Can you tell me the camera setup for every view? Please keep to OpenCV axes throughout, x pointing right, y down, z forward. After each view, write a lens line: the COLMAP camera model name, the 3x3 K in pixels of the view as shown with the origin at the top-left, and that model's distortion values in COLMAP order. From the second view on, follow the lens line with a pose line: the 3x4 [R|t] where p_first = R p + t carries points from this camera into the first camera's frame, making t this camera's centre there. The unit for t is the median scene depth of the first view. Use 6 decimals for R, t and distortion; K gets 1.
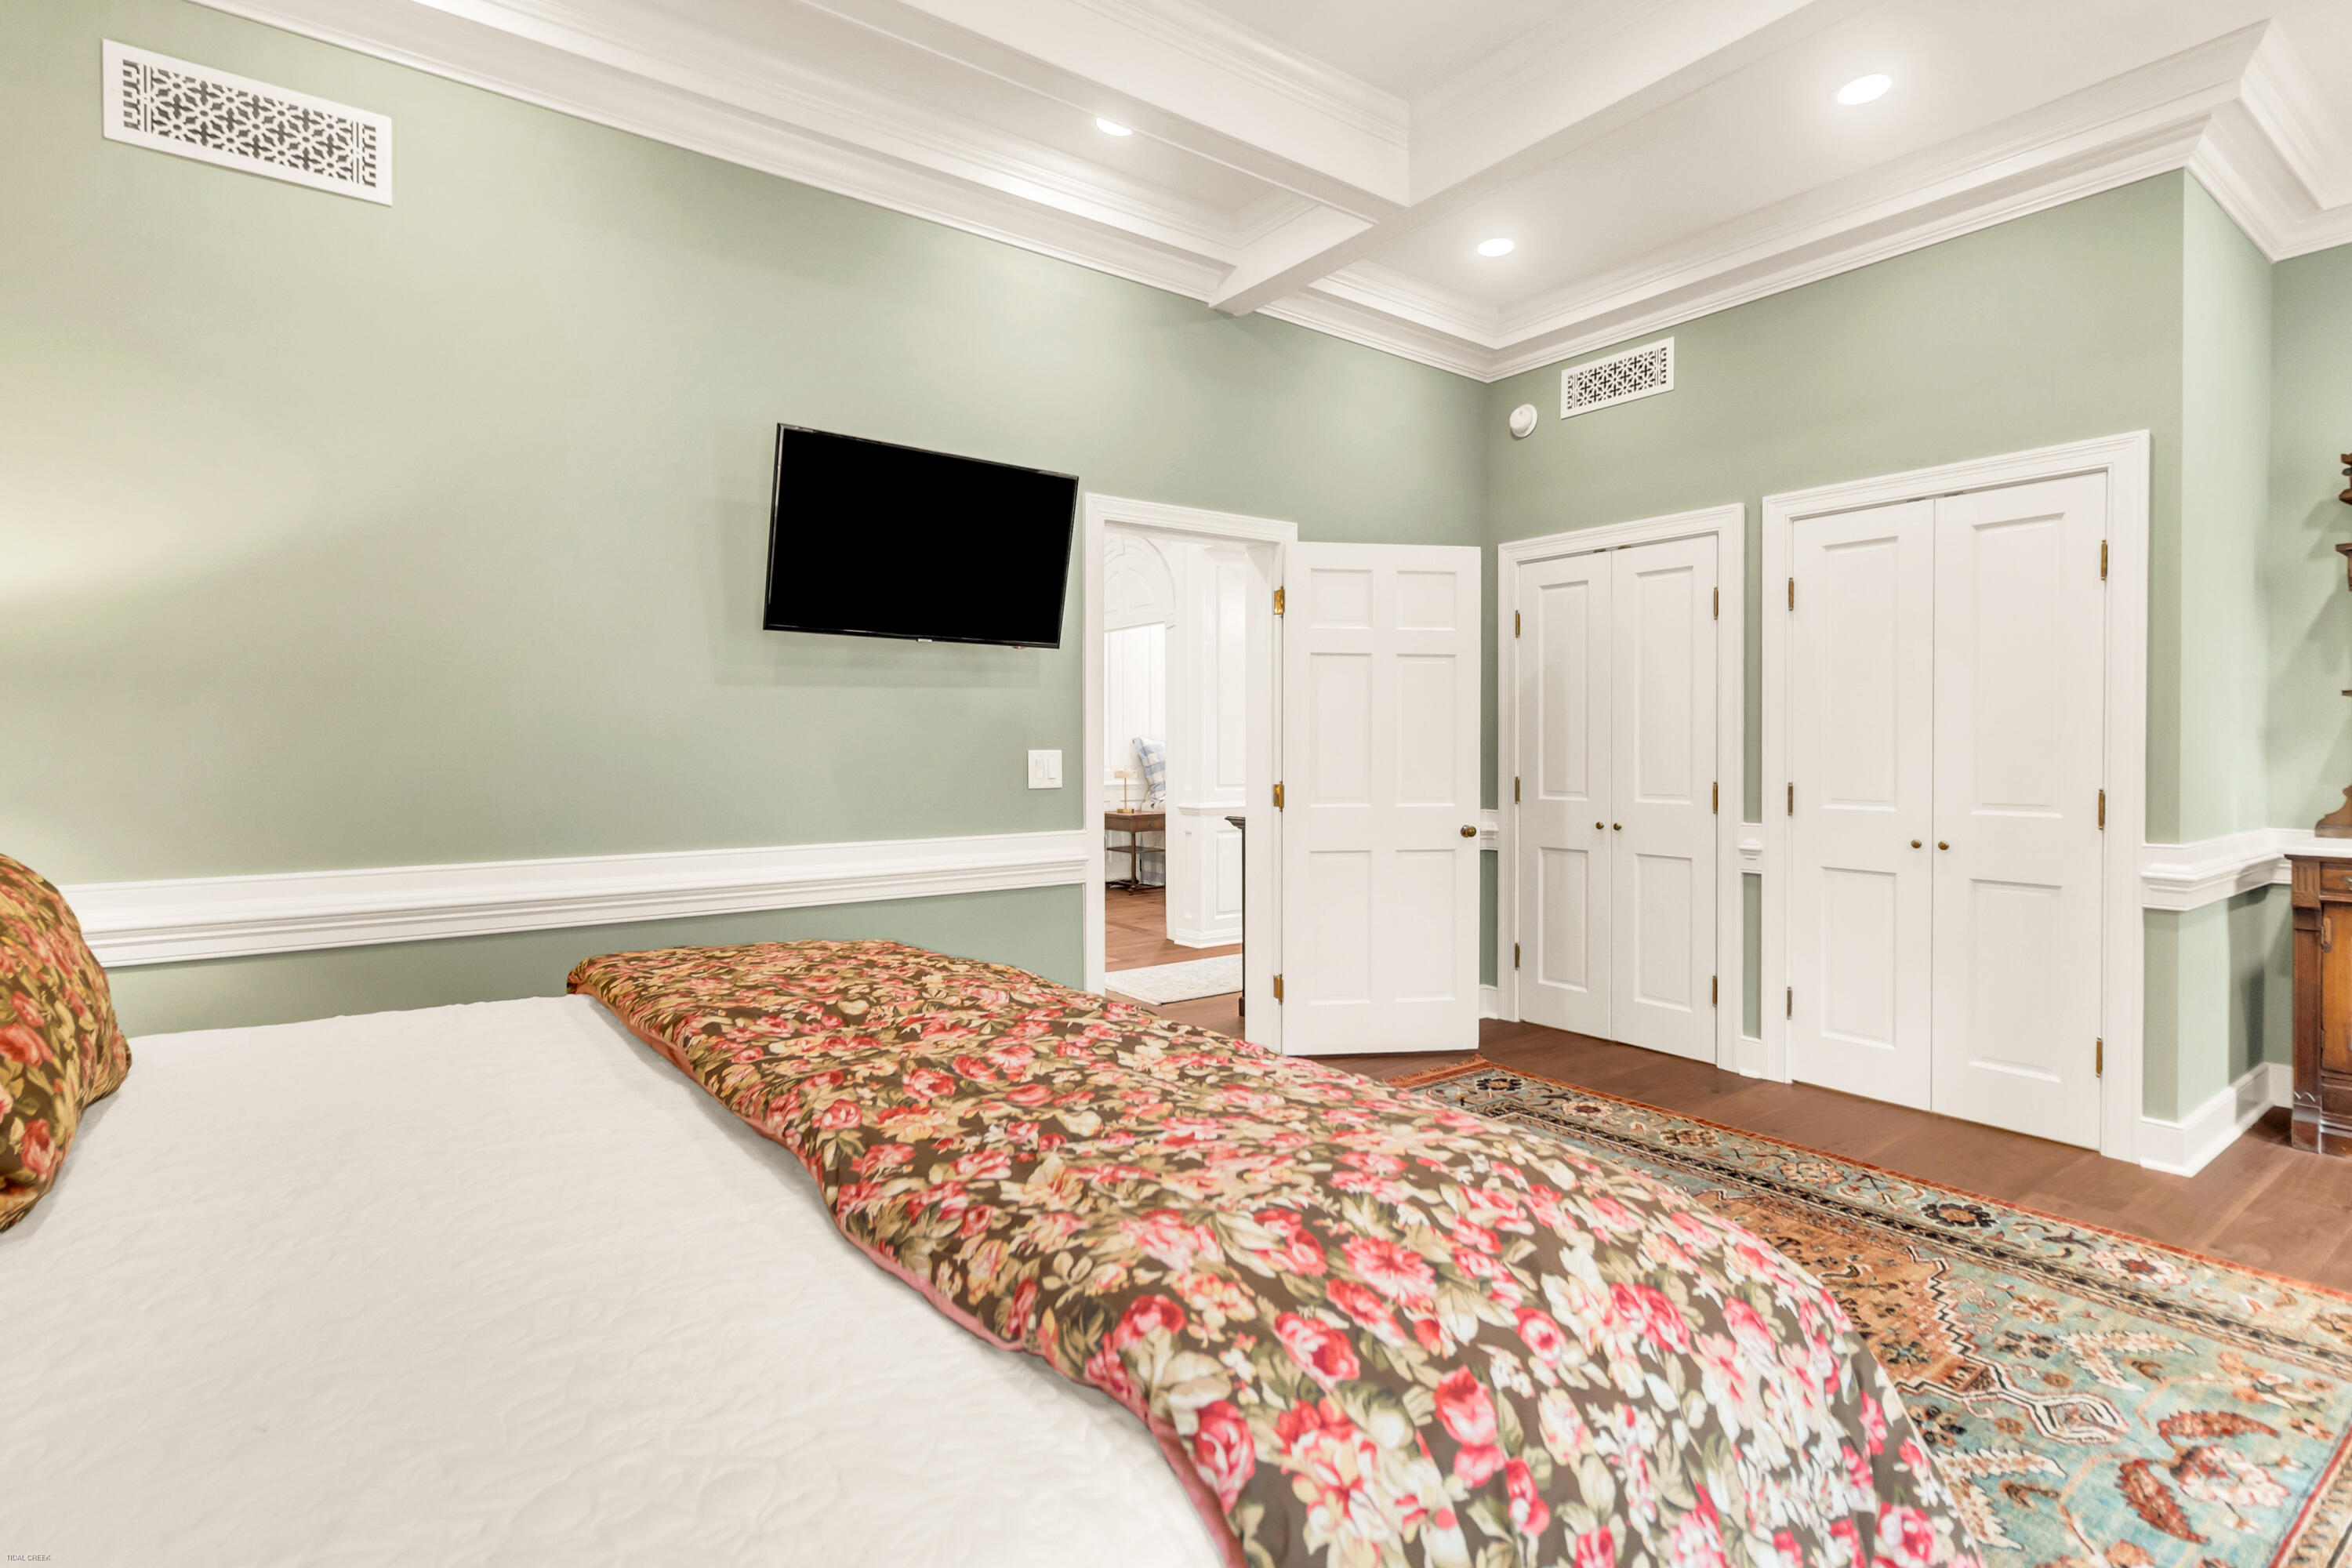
lens RADIAL K [[1127.4, 0, 1173.0], [0, 1127.4, 740.9], [0, 0, 1]] dist [0.002505, 0.000241]
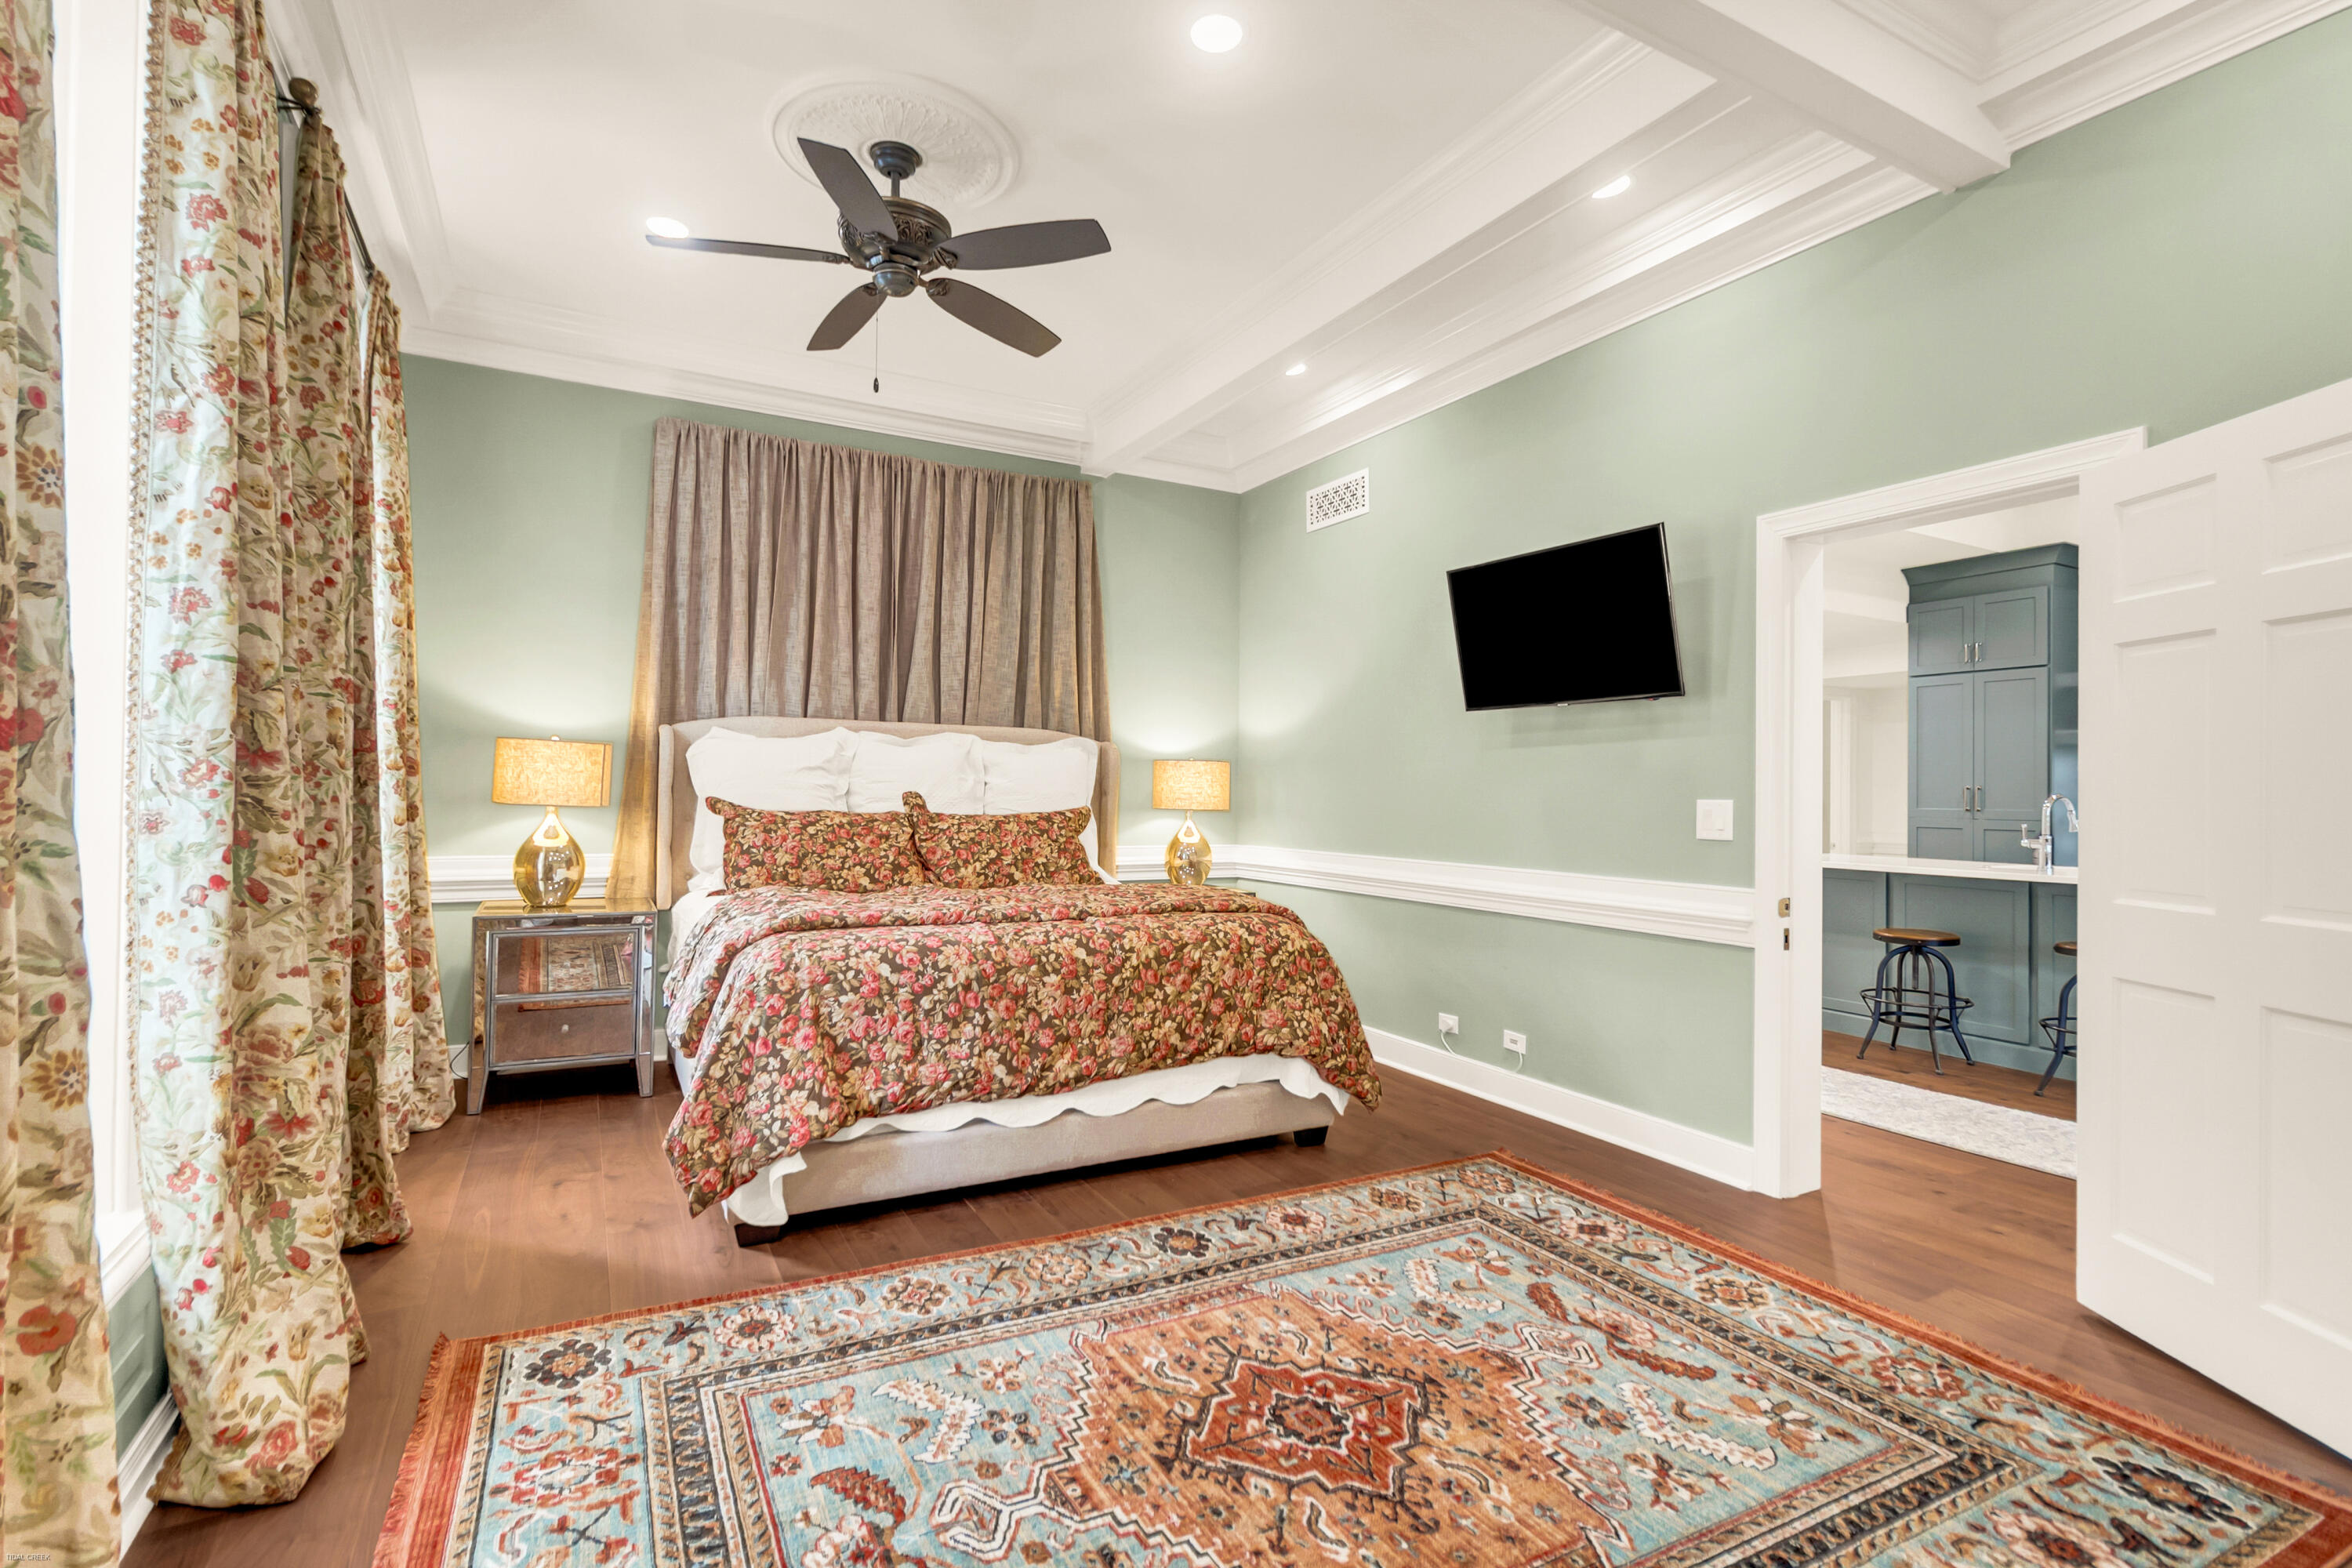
lens RADIAL K [[1096.9, 0, 1160.9], [0, 1096.9, 762.7], [0, 0, 1]] dist [0.000449, -0.000014]
pose [[-0.144357, -0.027072, -0.989155, 0.979513], [-0.010886, 0.999609, -0.025769, 0.006586], [0.989466, 0.007048, -0.144595, 0.747365]]
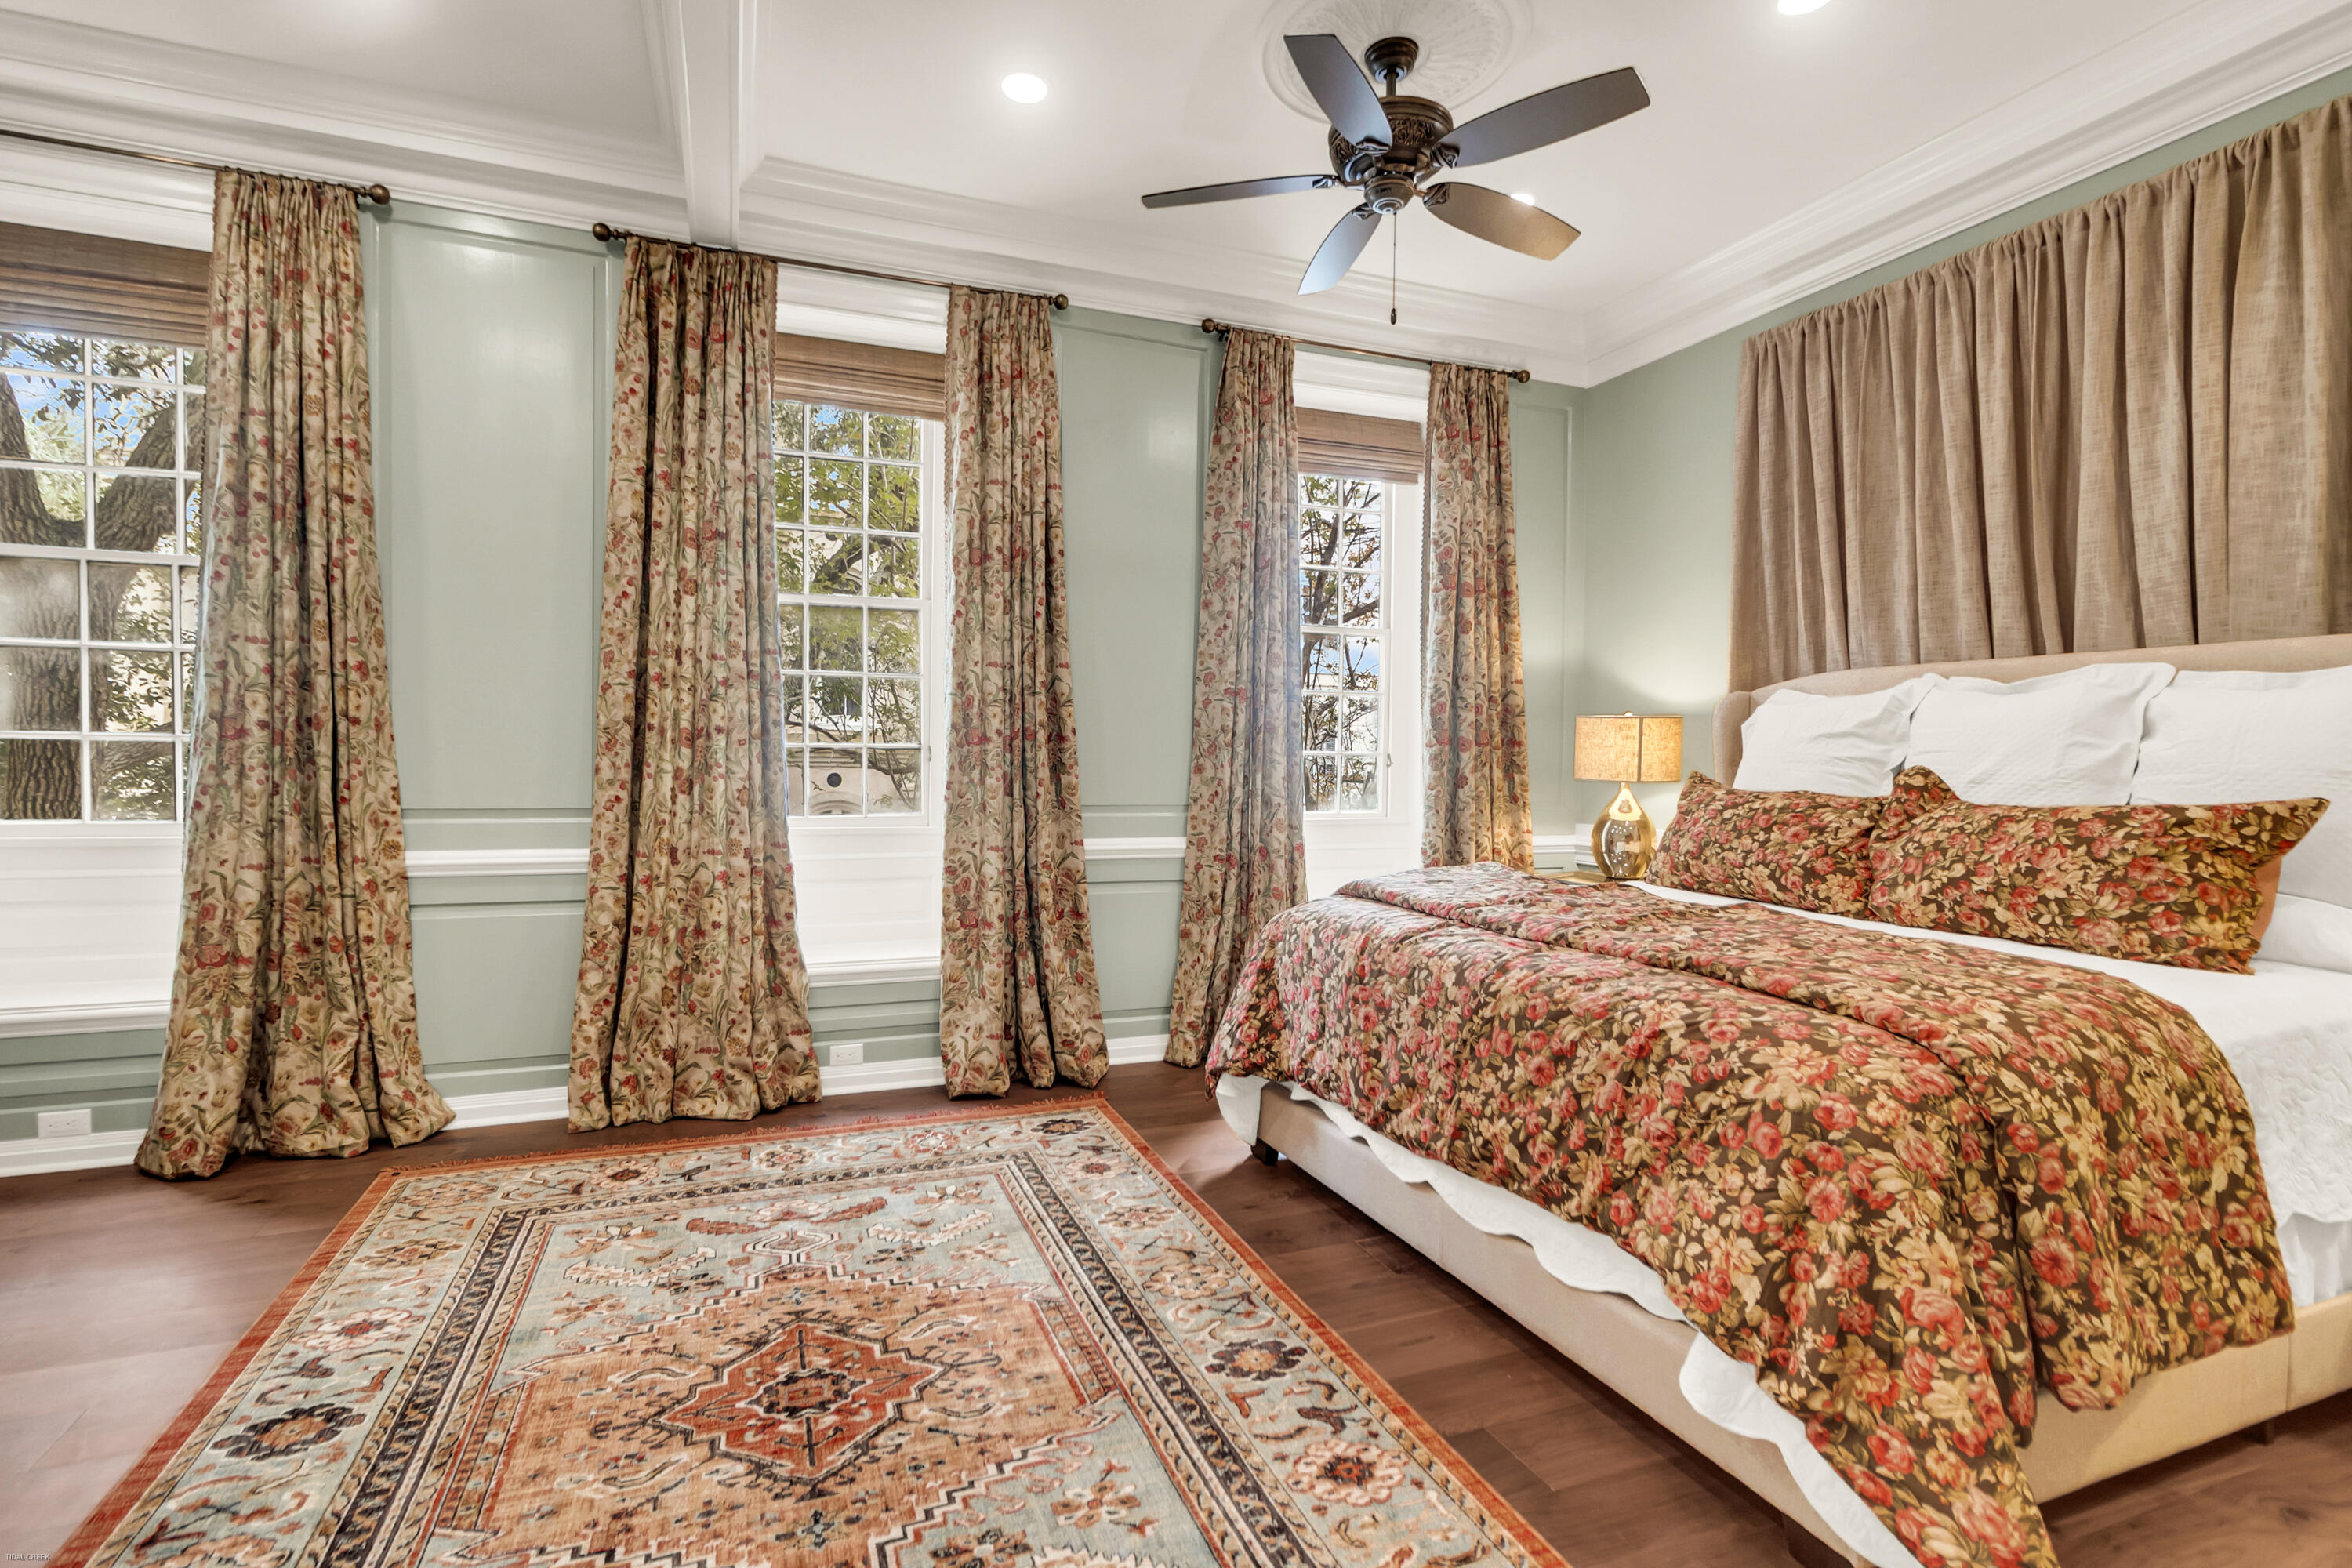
lens RADIAL K [[1109.0, 0, 1177.4], [0, 1109.0, 773.1], [0, 0, 1]] dist [0.002135, 0.000301]
pose [[-0.967709, -0.013619, 0.251703, 0.021933], [-0.011165, 0.999875, 0.011175, 0.013179], [-0.251824, 0.008004, -0.967740, 1.263581]]
